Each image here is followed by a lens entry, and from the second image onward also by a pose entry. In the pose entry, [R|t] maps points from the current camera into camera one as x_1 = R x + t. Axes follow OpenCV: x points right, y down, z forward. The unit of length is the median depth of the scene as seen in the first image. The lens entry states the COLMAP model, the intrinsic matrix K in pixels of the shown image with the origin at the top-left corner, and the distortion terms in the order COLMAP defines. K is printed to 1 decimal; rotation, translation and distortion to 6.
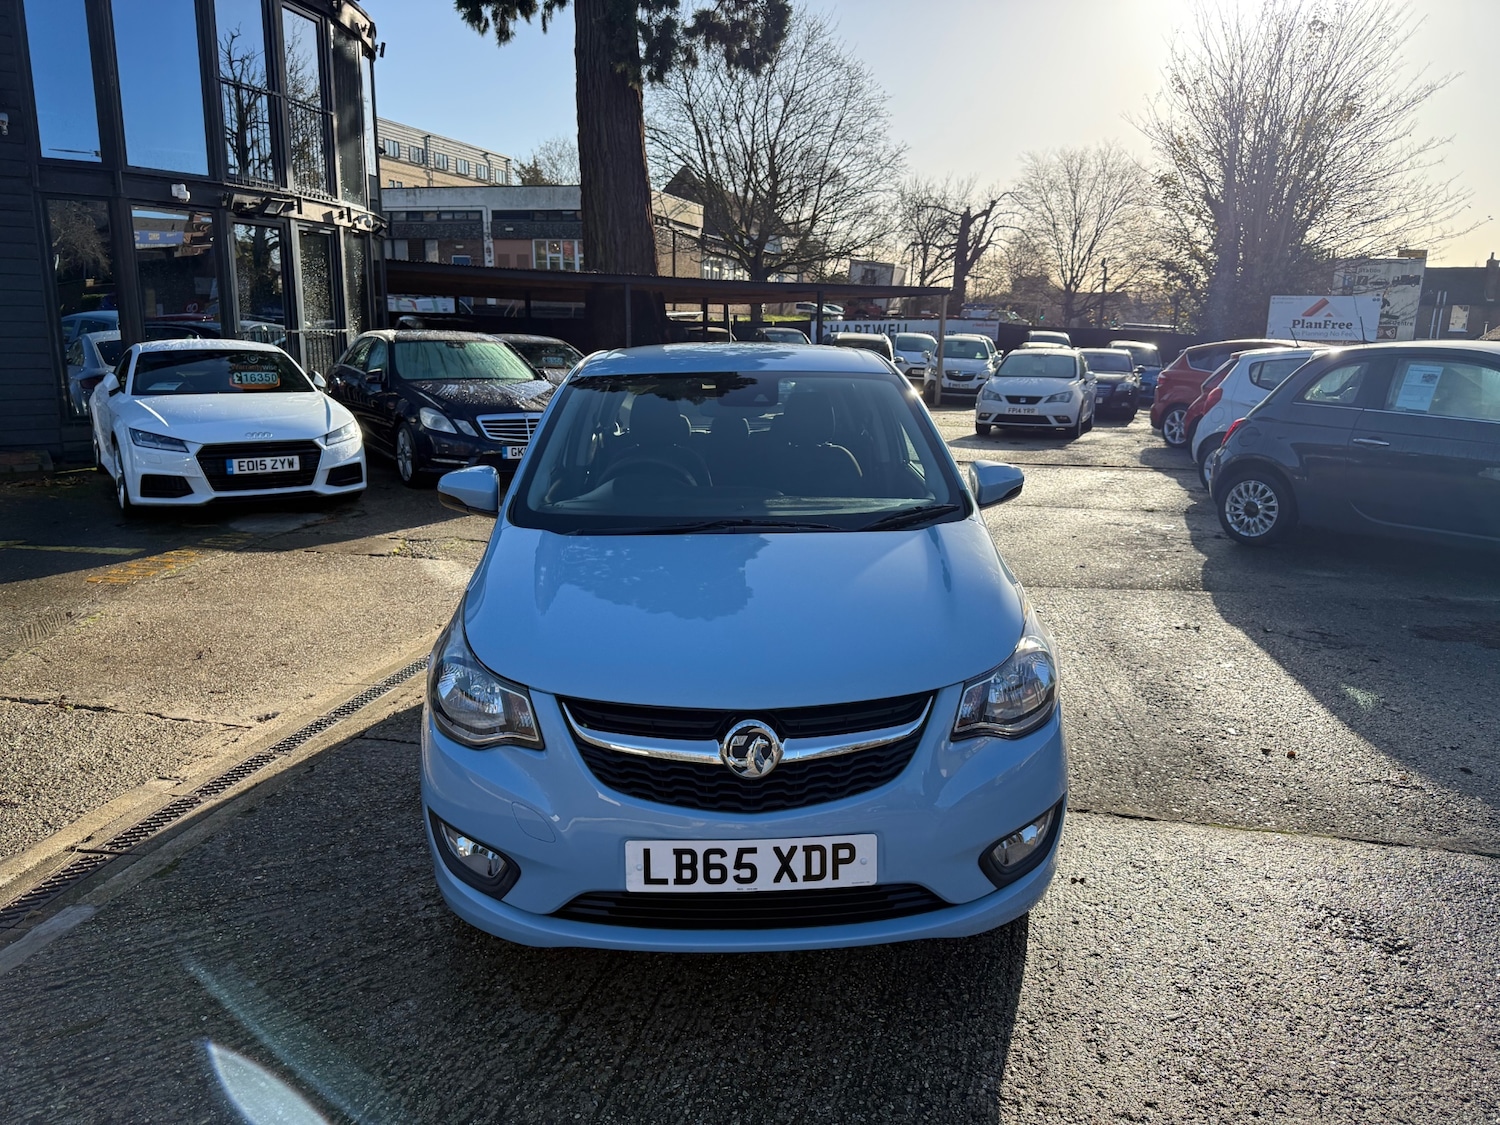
lens RADIAL K [[1053.5, 0, 745.2], [0, 1053.5, 585.3], [0, 0, 1]] dist [0.025572, -0.032068]
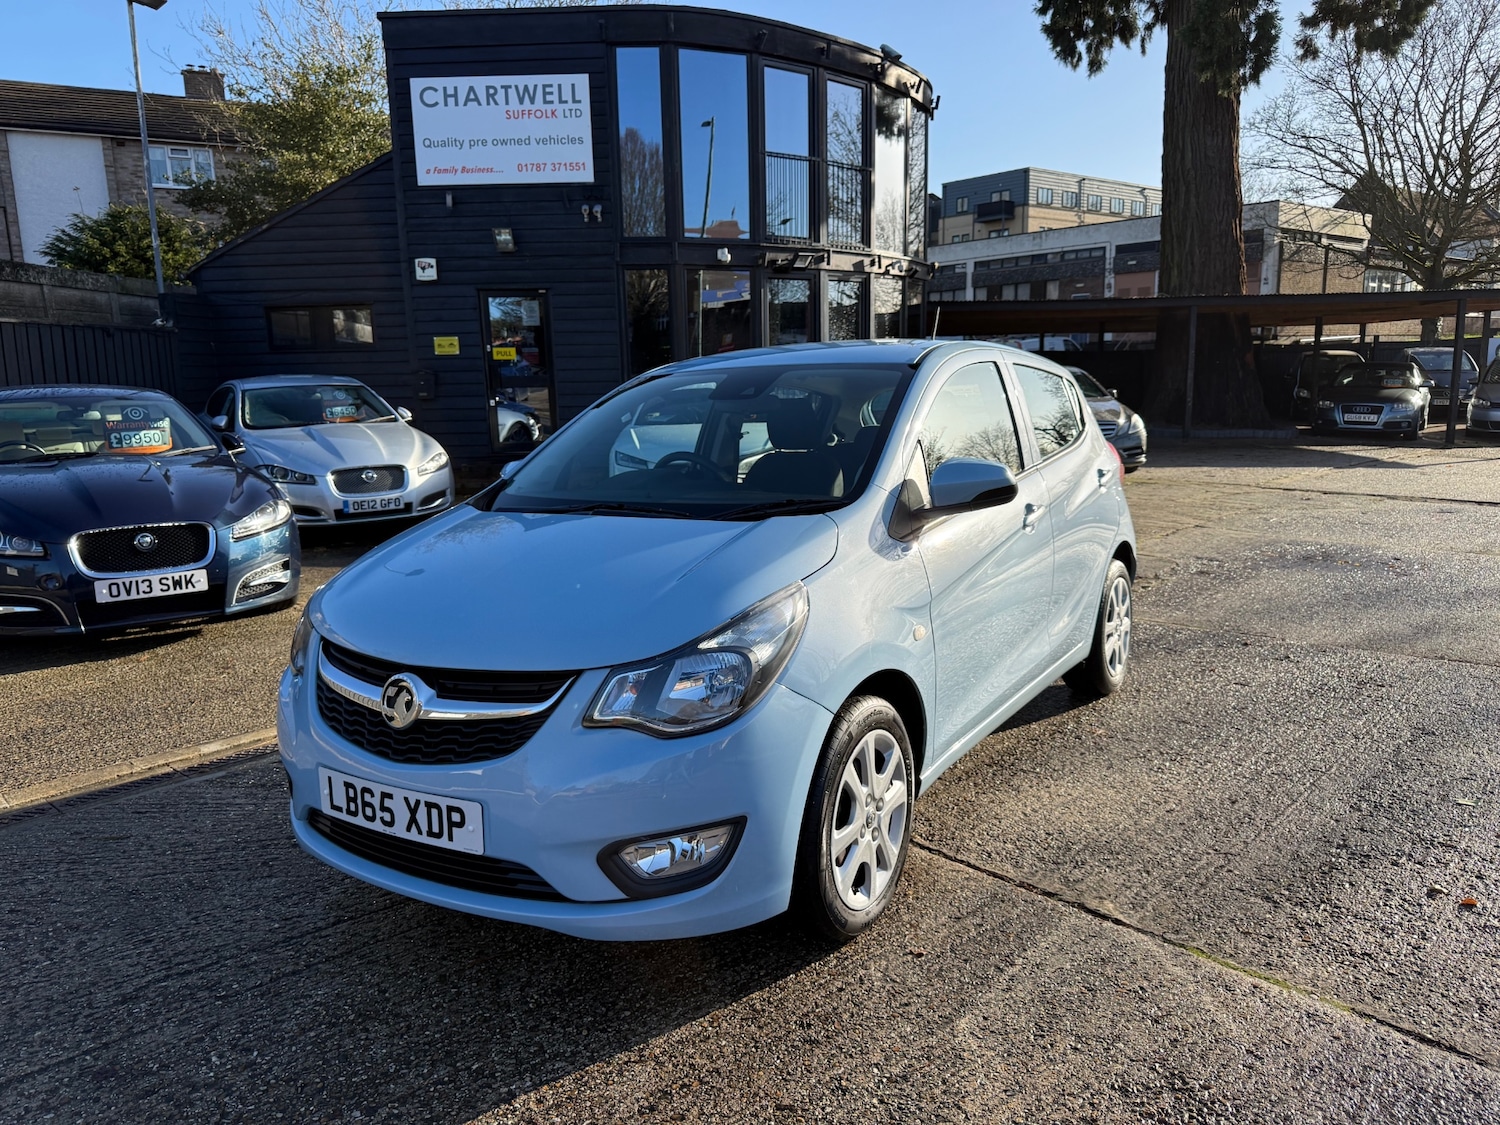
lens RADIAL K [[1045.3, 0, 748.5], [0, 1045.3, 607.0], [0, 0, 1]] dist [-0.003716, -0.005546]
pose [[0.832731, 0.085763, -0.546996, 0.182799], [-0.094163, 0.995475, 0.012729, 0.003365], [0.545612, 0.040907, 0.837039, 0.066346]]
